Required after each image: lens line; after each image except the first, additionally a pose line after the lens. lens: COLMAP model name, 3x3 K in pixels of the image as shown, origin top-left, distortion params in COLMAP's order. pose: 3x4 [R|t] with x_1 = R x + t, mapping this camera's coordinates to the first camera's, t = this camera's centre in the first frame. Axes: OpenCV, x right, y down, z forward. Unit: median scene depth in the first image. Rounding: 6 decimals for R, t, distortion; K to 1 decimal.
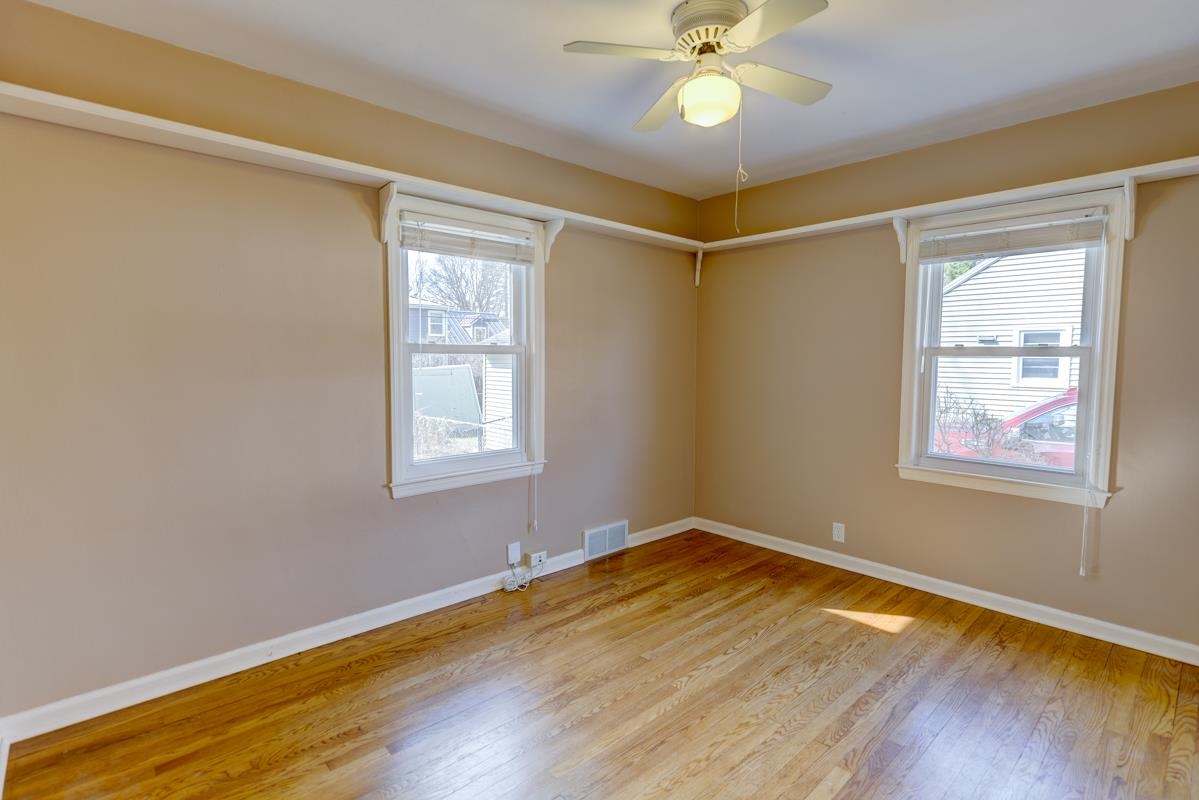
lens RADIAL K [[579.0, 0, 605.1], [0, 579.0, 396.8], [0, 0, 1]] dist [-0.002007, 0.000186]
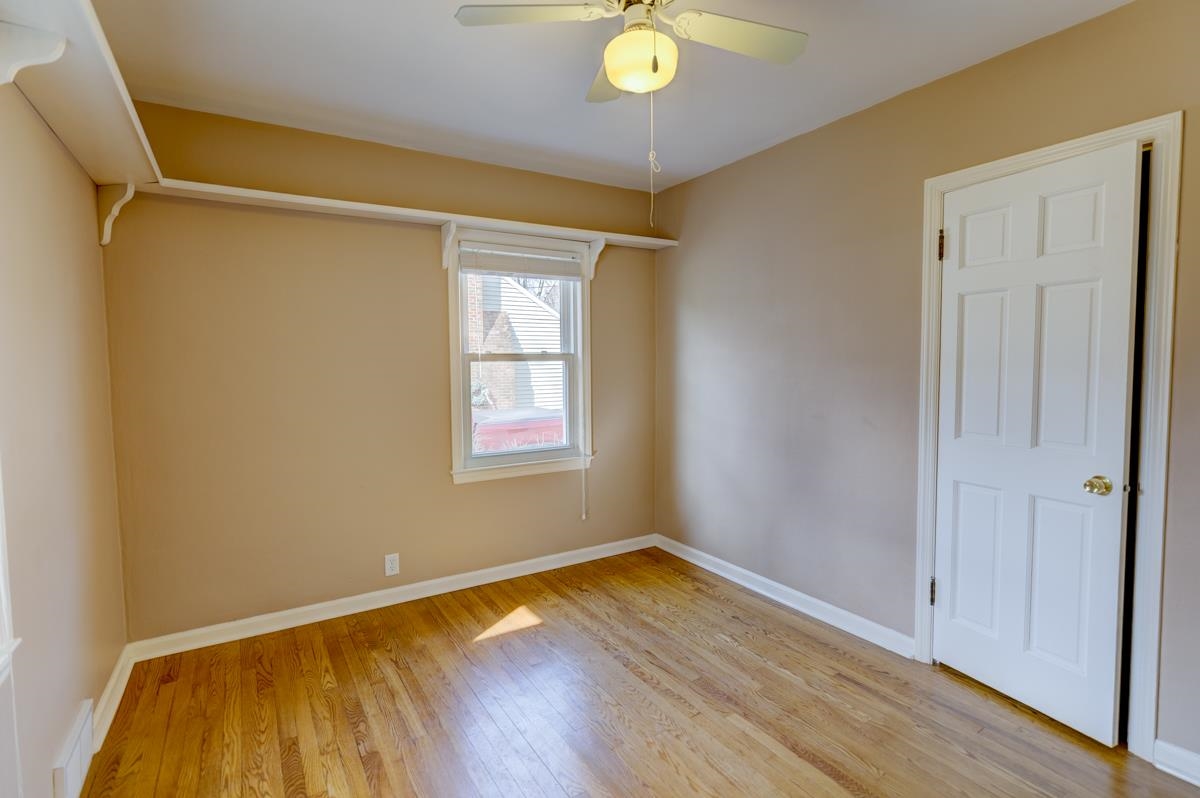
lens RADIAL K [[580.5, 0, 604.7], [0, 580.5, 394.7], [0, 0, 1]] dist [0.000697, 0.000035]
pose [[0.190467, -0.064830, 0.979551, -0.458930], [0.078959, 0.995596, 0.050539, -0.048460], [-0.978513, 0.067718, 0.194747, 0.604591]]
